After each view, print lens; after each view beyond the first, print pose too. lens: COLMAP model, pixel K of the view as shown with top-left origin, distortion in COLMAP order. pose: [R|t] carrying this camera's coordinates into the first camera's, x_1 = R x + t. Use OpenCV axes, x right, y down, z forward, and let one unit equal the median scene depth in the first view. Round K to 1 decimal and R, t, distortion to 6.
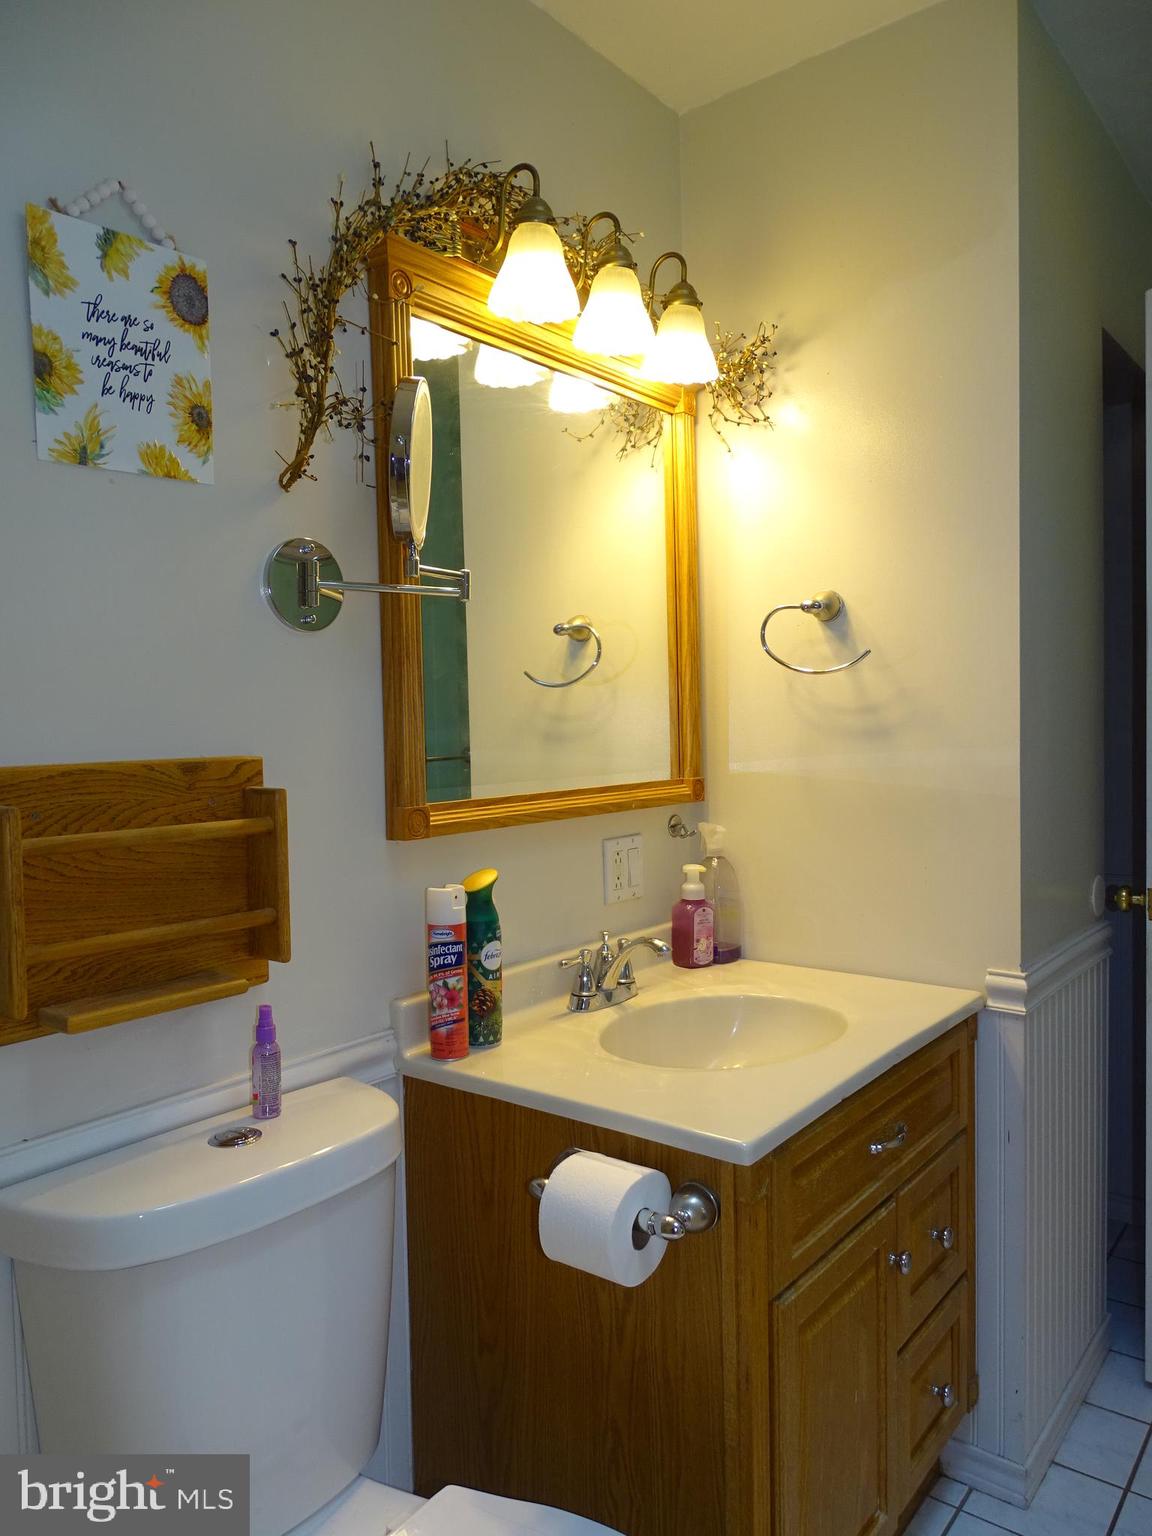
lens RADIAL K [[1090.0, 0, 575.4], [0, 1090.0, 766.1], [0, 0, 1]] dist [0.003486, 0.008695]
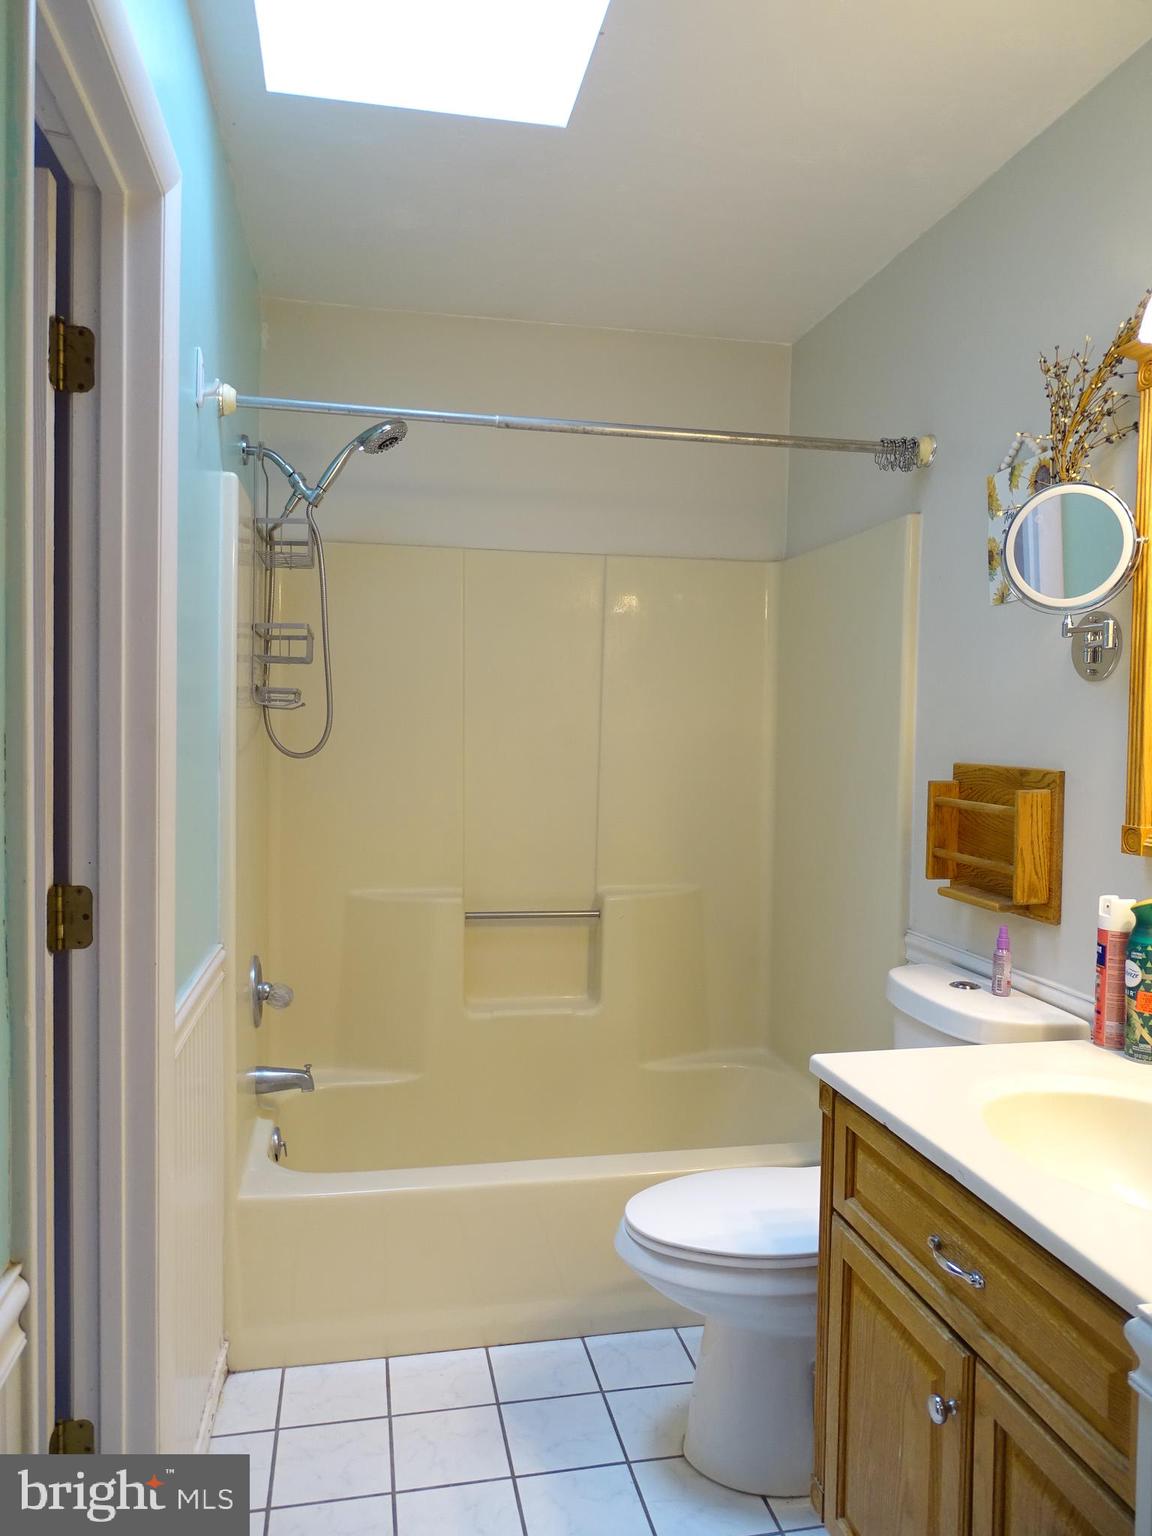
lens RADIAL K [[1090.0, 0, 576.2], [0, 1090.0, 767.4], [0, 0, 1]] dist [0.003486, 0.008695]
pose [[-0.649501, 0.044518, -0.759056, 1.409990], [-0.026636, 0.996340, 0.081226, -0.129978], [0.759894, 0.072974, -0.645938, 1.653690]]
